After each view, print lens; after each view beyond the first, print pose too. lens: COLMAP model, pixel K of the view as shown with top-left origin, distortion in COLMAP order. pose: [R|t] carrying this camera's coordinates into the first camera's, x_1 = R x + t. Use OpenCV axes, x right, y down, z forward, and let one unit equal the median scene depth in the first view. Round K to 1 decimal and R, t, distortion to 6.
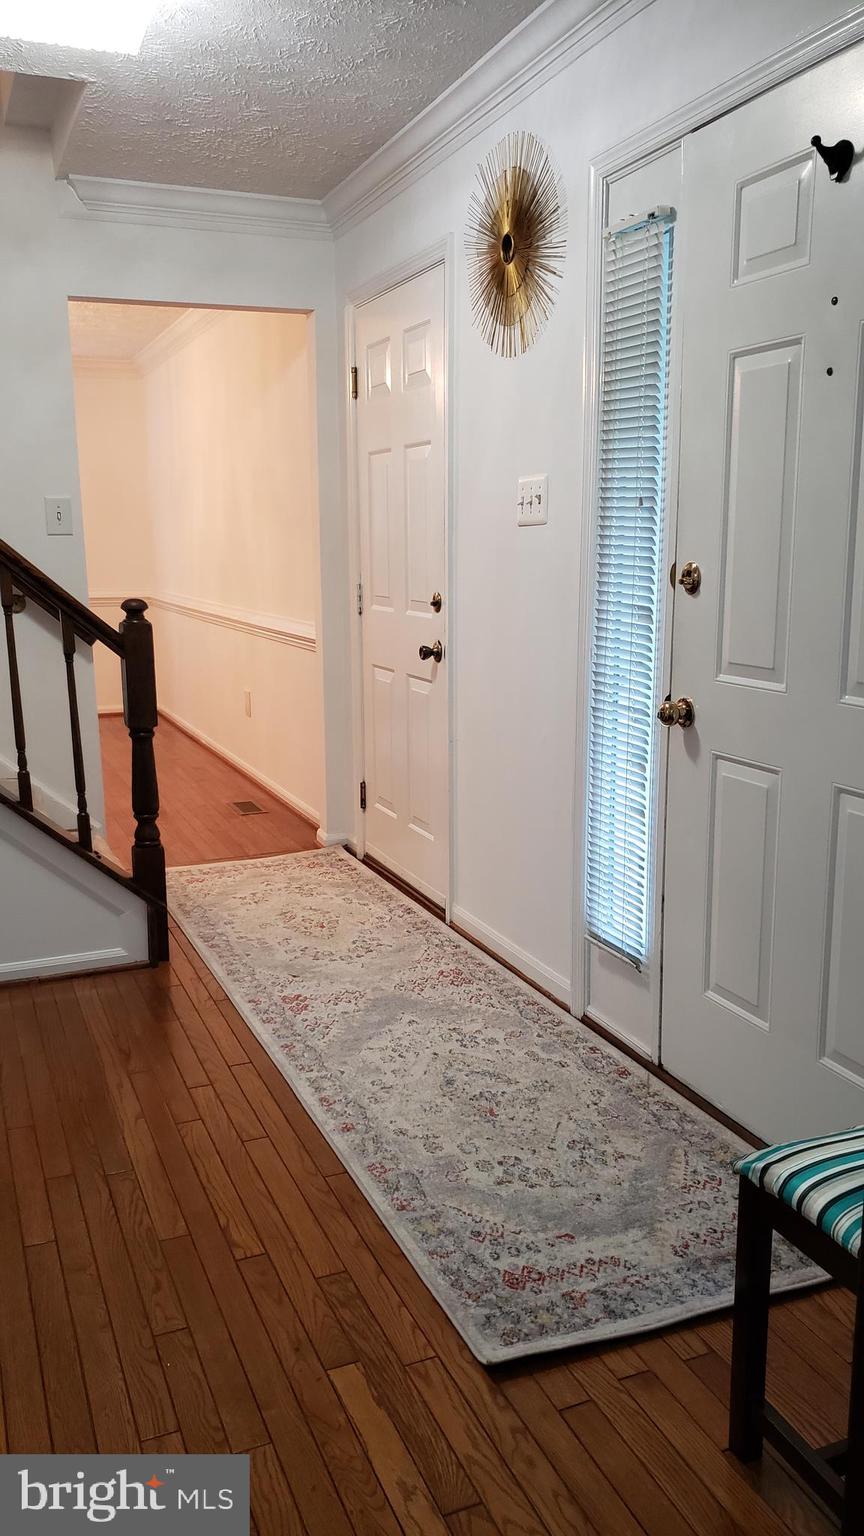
lens RADIAL K [[1180.9, 0, 432.0], [0, 1180.9, 768.0], [0, 0, 1]] dist [0.085218, -0.000772]
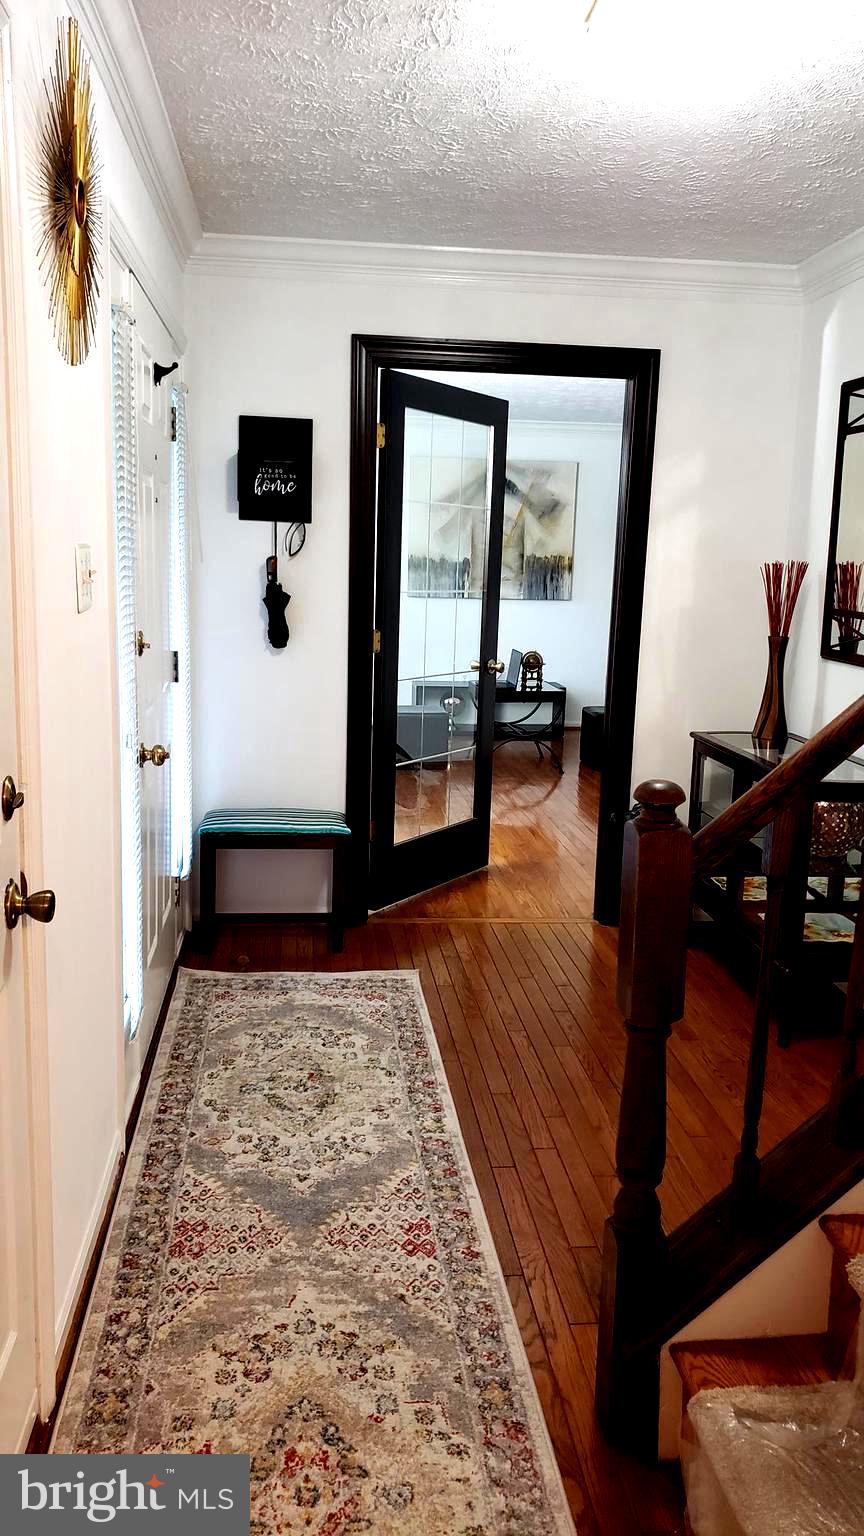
lens RADIAL K [[1179.7, 0, 432.0], [0, 1179.7, 768.0], [0, 0, 1]] dist [0.003291, 0.012028]
pose [[-0.957522, -0.073893, 0.278730, -0.347097], [0.031794, 0.933663, 0.356738, -0.393760], [-0.286601, 0.350447, -0.891654, 1.748227]]
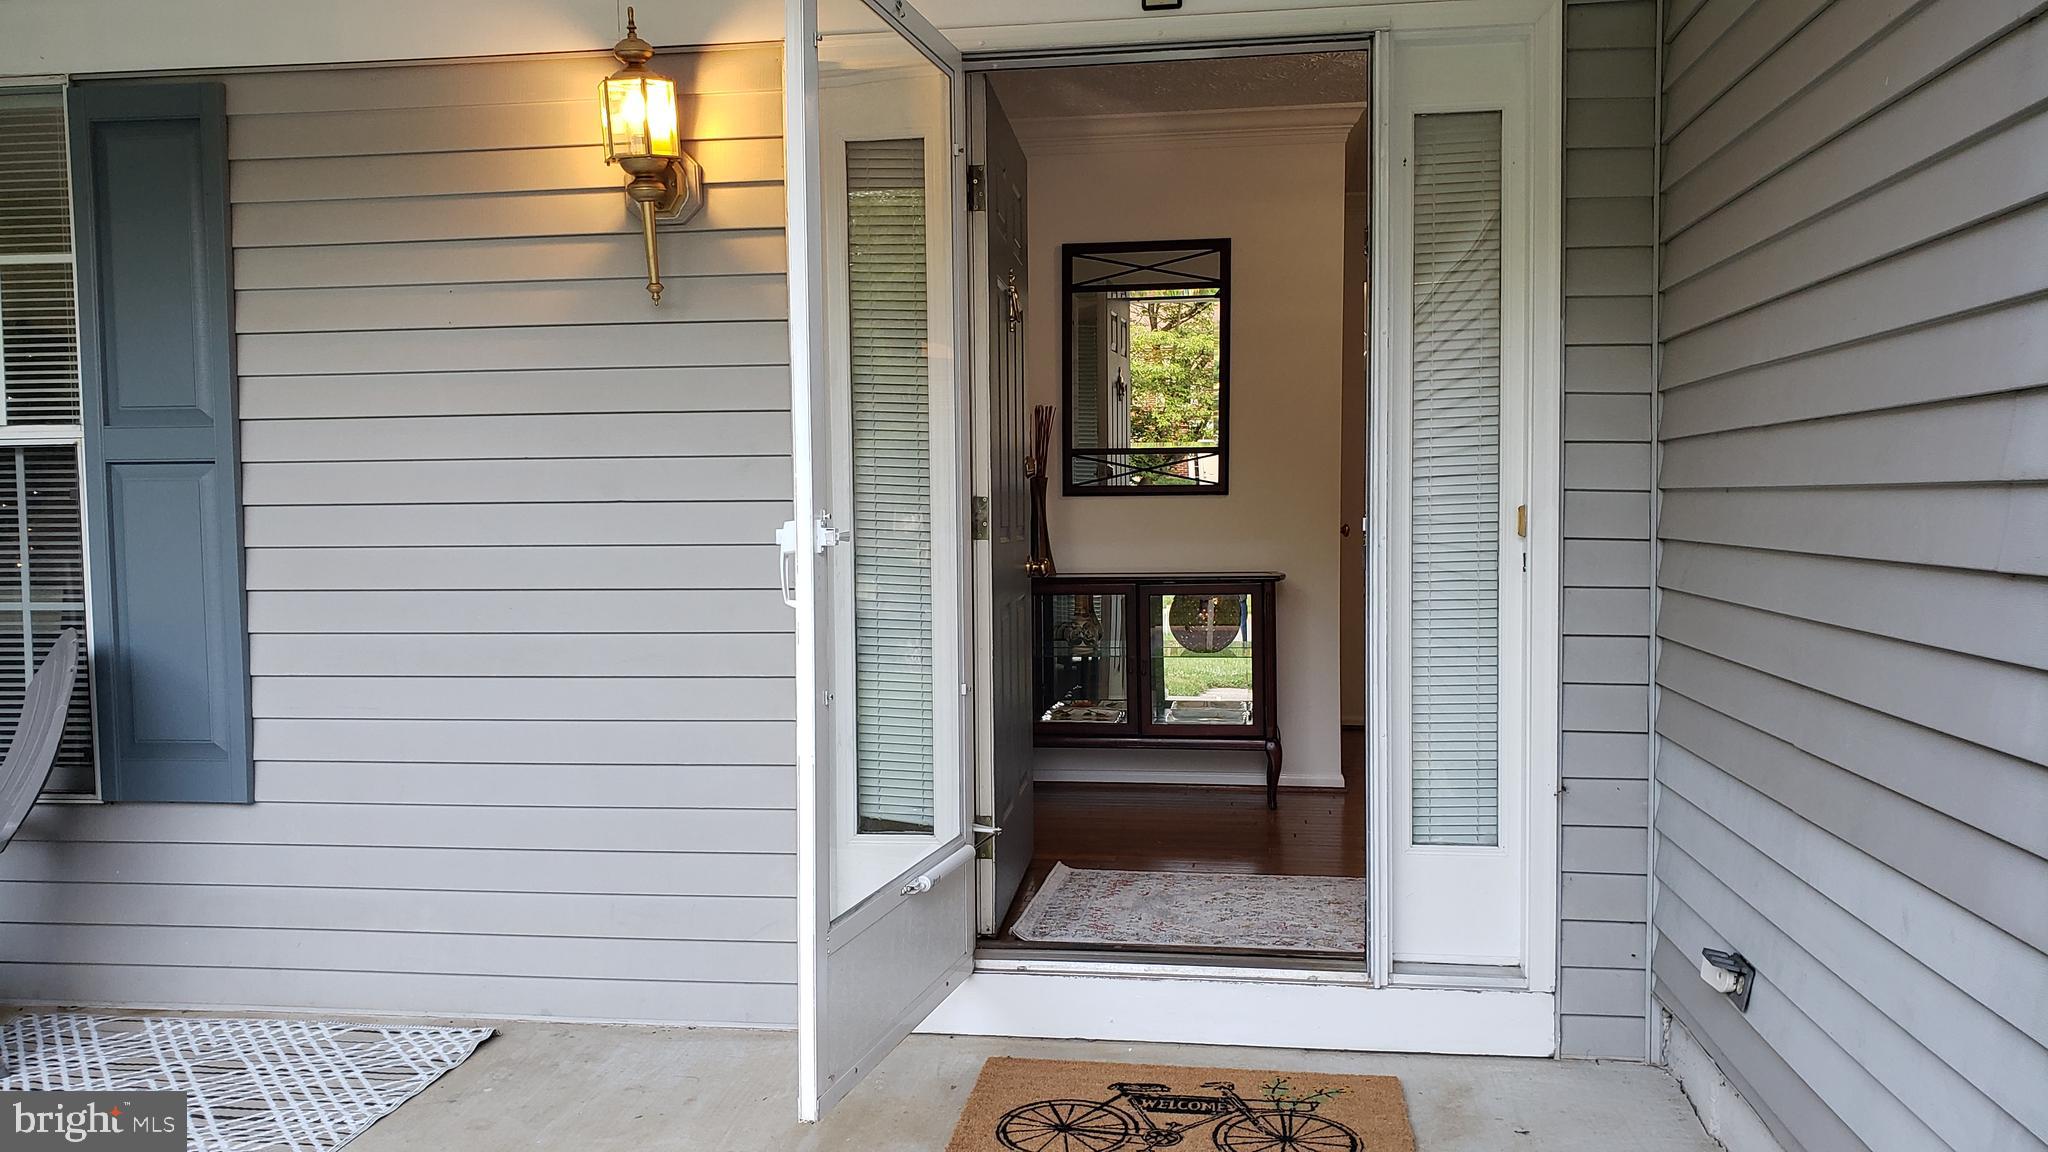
lens RADIAL K [[1635.4, 0, 1024.0], [0, 1635.4, 576.0], [0, 0, 1]] dist [0.003346, 0.001845]
pose [[-0.517469, 0.052713, -0.854077, 1.364192], [-0.146336, 0.977946, 0.149021, -0.184926], [0.843096, 0.202096, -0.498343, 1.319087]]
